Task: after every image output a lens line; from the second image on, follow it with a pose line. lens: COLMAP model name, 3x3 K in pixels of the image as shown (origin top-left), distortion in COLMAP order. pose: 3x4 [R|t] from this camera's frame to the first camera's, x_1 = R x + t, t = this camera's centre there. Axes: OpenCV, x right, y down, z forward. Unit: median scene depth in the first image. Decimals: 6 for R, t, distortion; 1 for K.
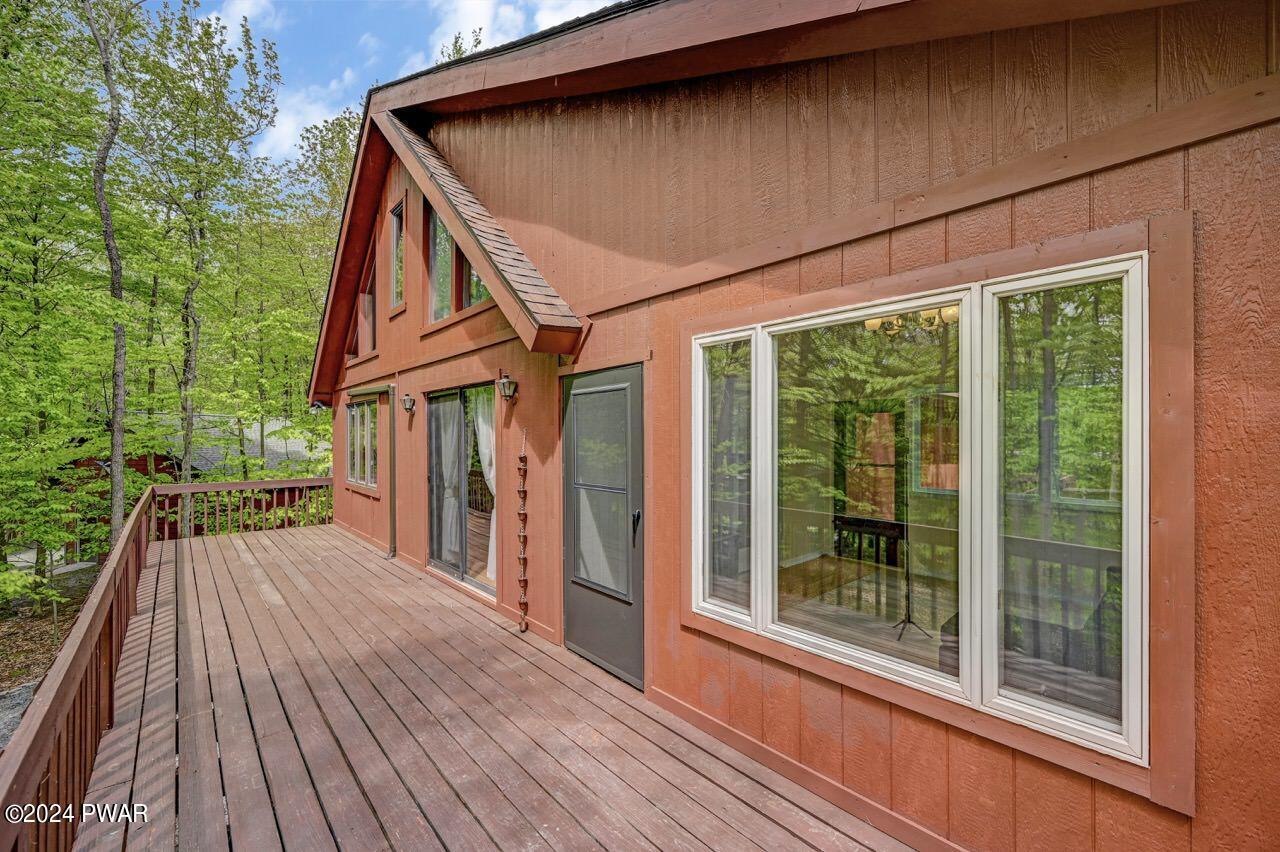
lens RADIAL K [[519.2, 0, 635.6], [0, 519.2, 430.7], [0, 0, 1]] dist [-0.000742, -0.000083]
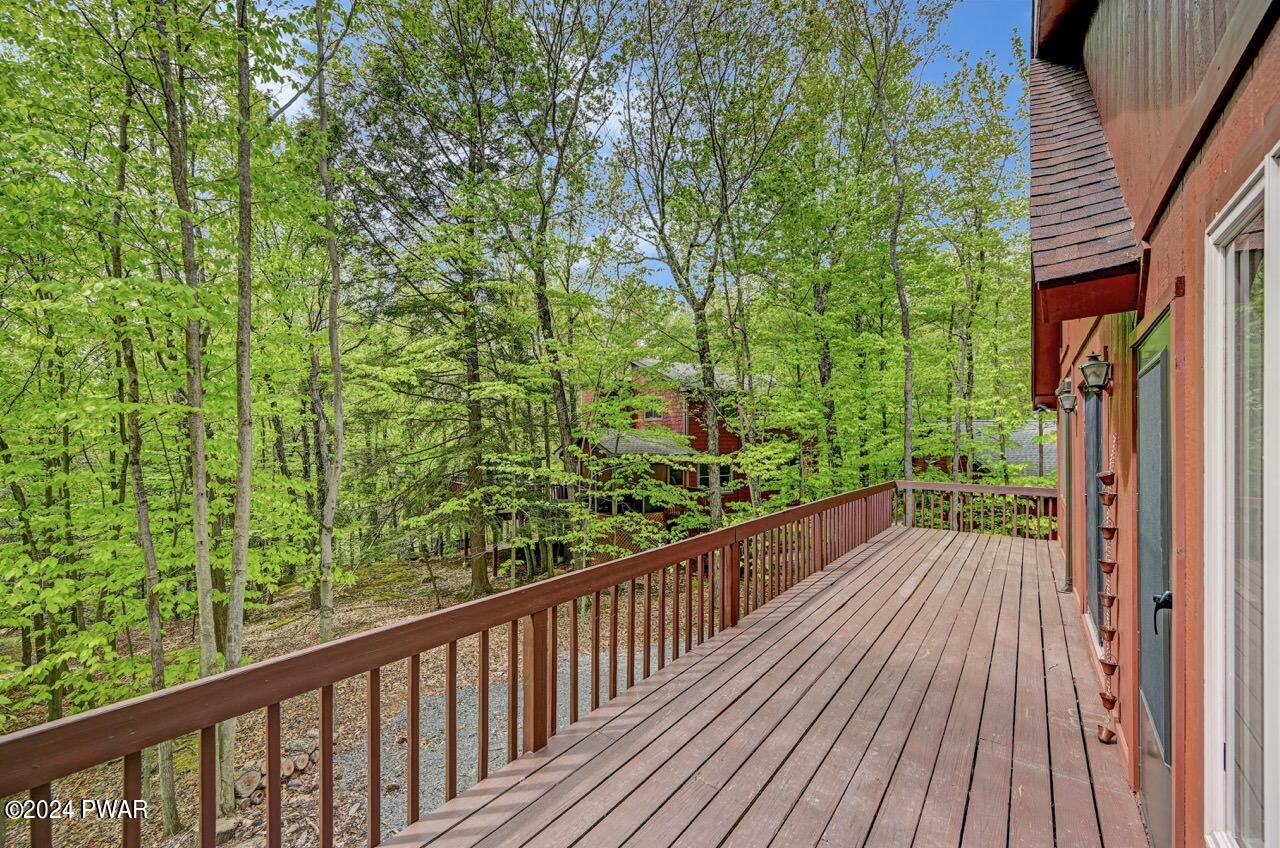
lens RADIAL K [[519.2, 0, 636.3], [0, 519.2, 433.6], [0, 0, 1]] dist [-0.000742, -0.000083]
pose [[0.200022, -0.006919, -0.979767, 0.139271], [0.003839, 0.999973, -0.006278, -0.001131], [0.979784, -0.002506, 0.200043, 0.117876]]
